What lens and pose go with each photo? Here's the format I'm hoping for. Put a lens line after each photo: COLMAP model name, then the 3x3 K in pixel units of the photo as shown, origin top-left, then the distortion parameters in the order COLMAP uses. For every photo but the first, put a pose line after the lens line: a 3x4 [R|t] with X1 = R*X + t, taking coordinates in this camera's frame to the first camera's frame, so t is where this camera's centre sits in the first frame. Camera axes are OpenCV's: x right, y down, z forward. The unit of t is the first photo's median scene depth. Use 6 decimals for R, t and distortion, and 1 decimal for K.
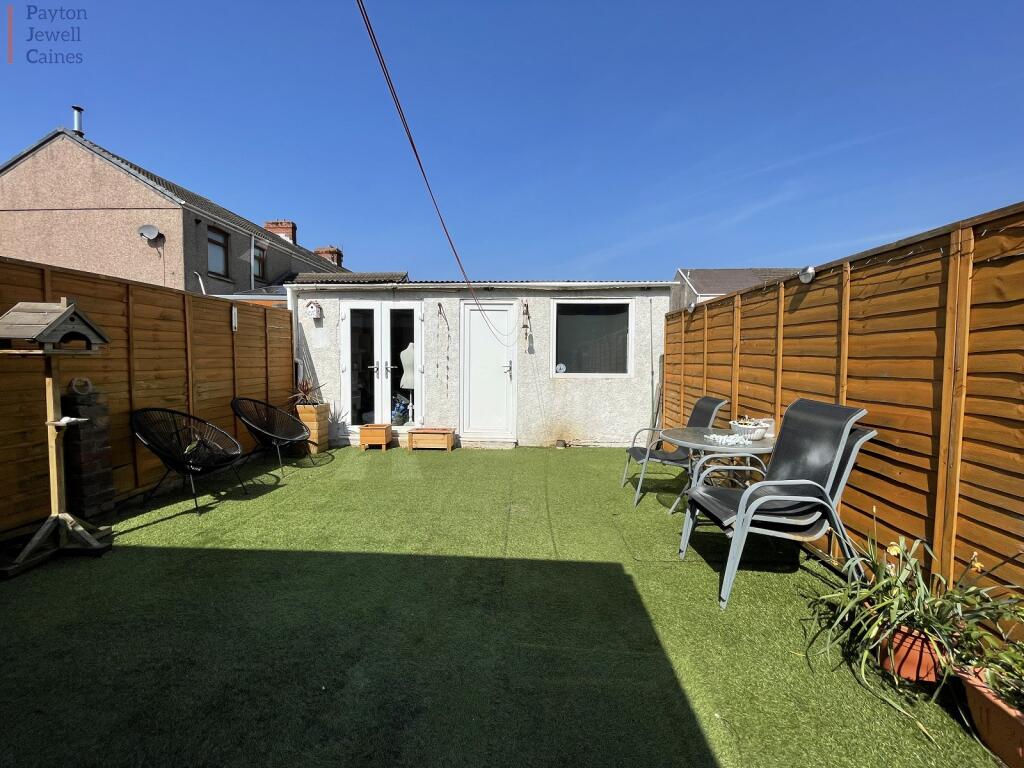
lens RADIAL K [[418.3, 0, 515.3], [0, 418.3, 371.6], [0, 0, 1]] dist [-0.000558, -0.000042]
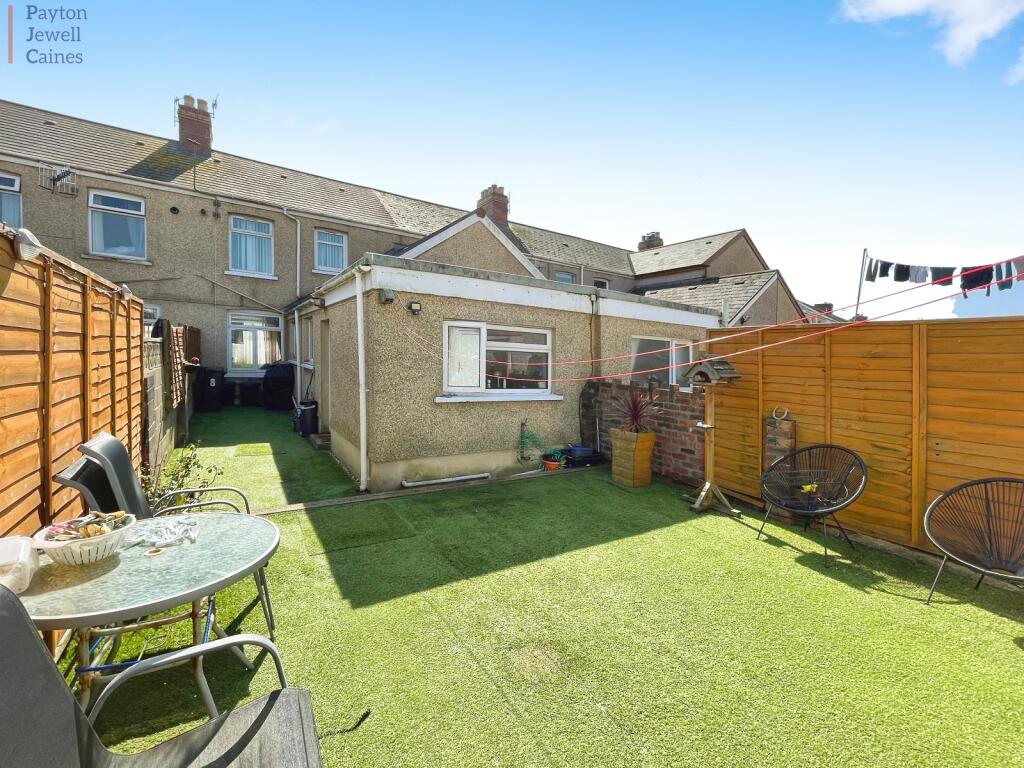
lens RADIAL K [[418.3, 0, 515.3], [0, 418.3, 371.6], [0, 0, 1]] dist [-0.000558, -0.000042]
pose [[-0.825437, -0.023029, -0.564025, 0.352303], [-0.062609, 0.996738, 0.050930, -0.096262], [0.561012, 0.077353, -0.824186, 1.402128]]
